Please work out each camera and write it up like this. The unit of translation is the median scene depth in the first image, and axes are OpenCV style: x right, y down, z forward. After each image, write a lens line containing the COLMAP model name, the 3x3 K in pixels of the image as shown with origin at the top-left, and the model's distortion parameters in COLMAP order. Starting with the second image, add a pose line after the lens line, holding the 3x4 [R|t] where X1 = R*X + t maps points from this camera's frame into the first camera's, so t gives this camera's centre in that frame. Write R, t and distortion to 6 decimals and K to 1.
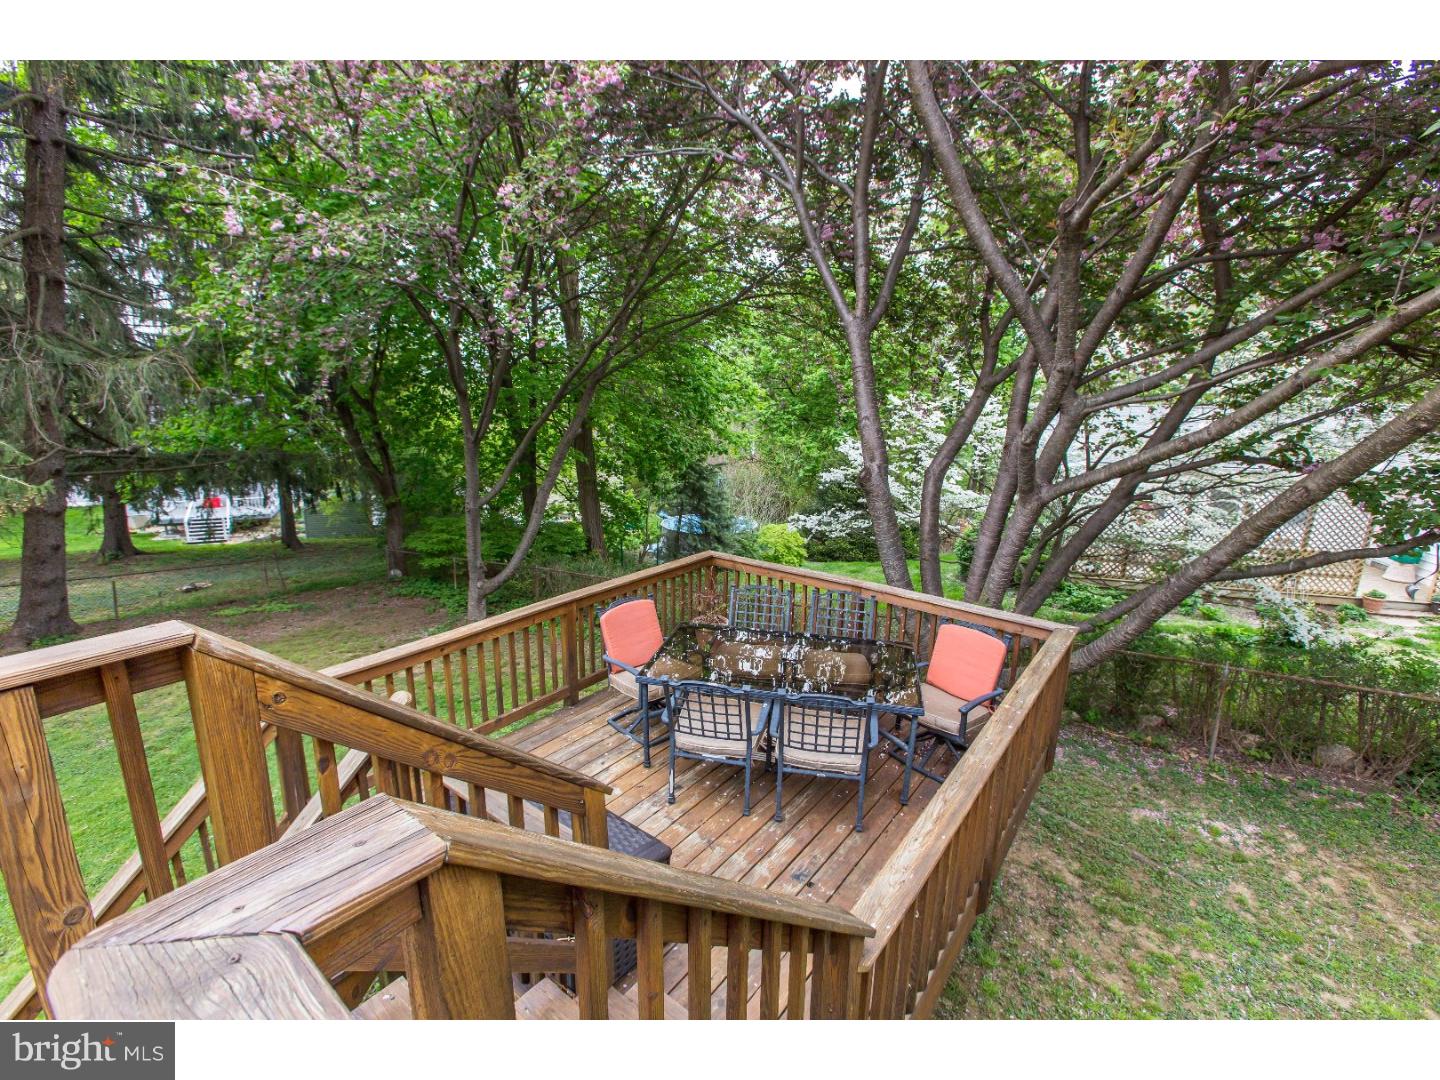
lens RADIAL K [[654.2, 0, 720.0], [0, 654.2, 540.0], [0, 0, 1]] dist [0.000493, 0.000661]
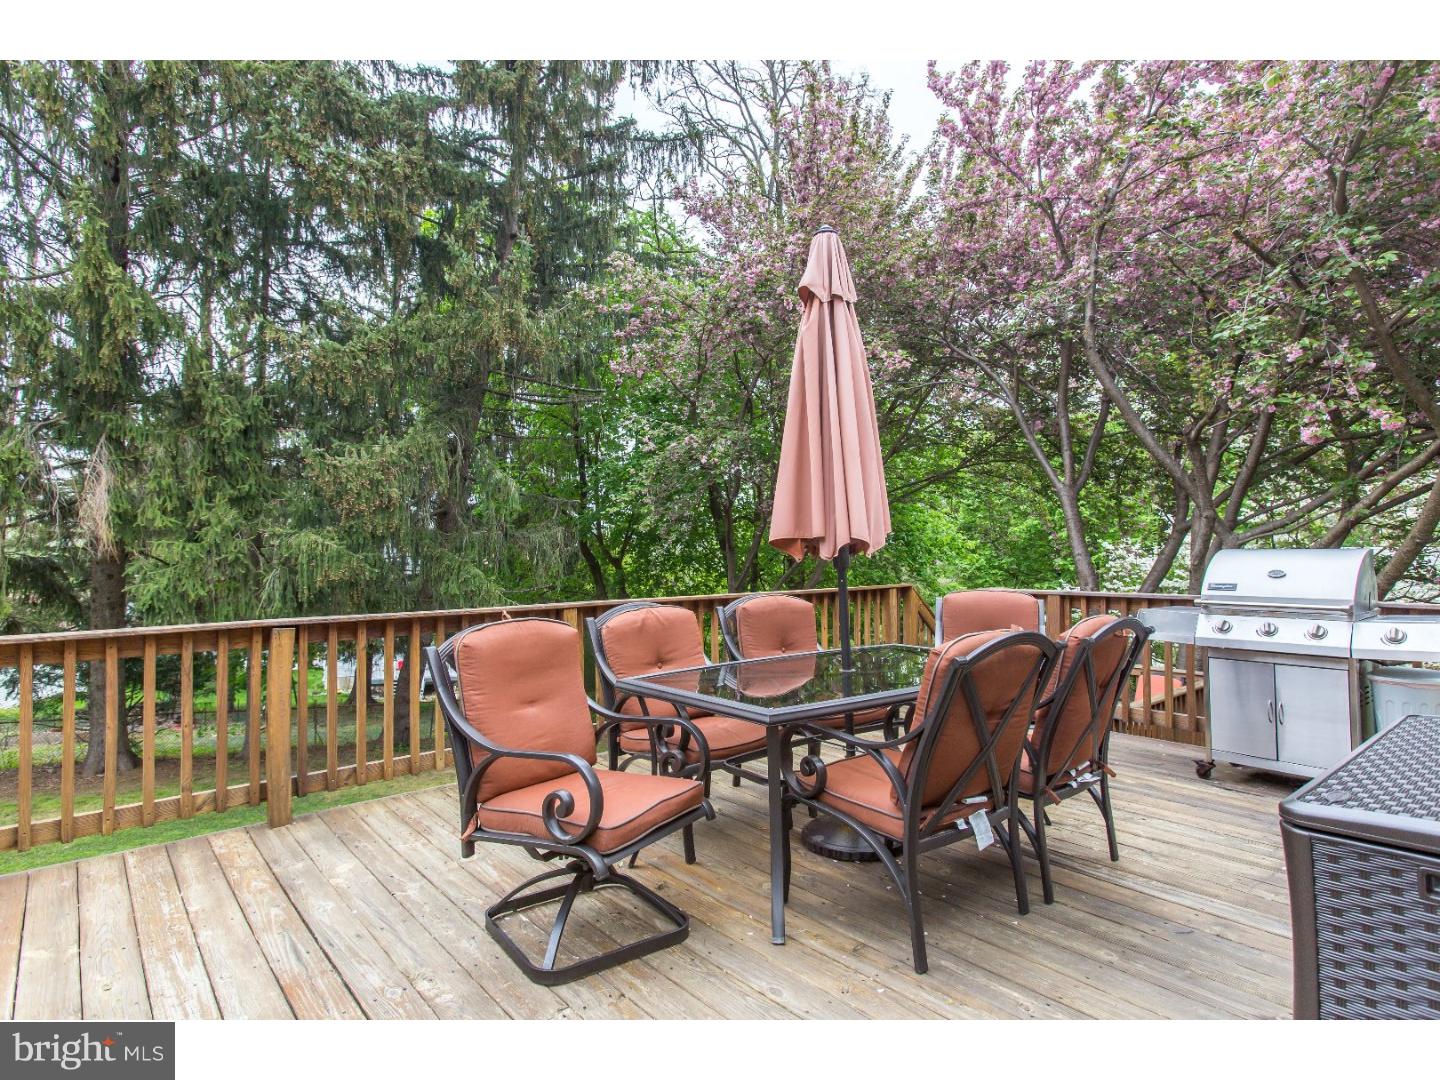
lens RADIAL K [[795.8, 0, 720.0], [0, 795.8, 540.0], [0, 0, 1]] dist [-0.002795, -0.000204]
pose [[0.976868, -0.031570, -0.211498, -0.103776], [-0.019880, 0.971351, -0.236816, 0.125939], [0.212915, 0.235543, 0.948255, -0.485991]]
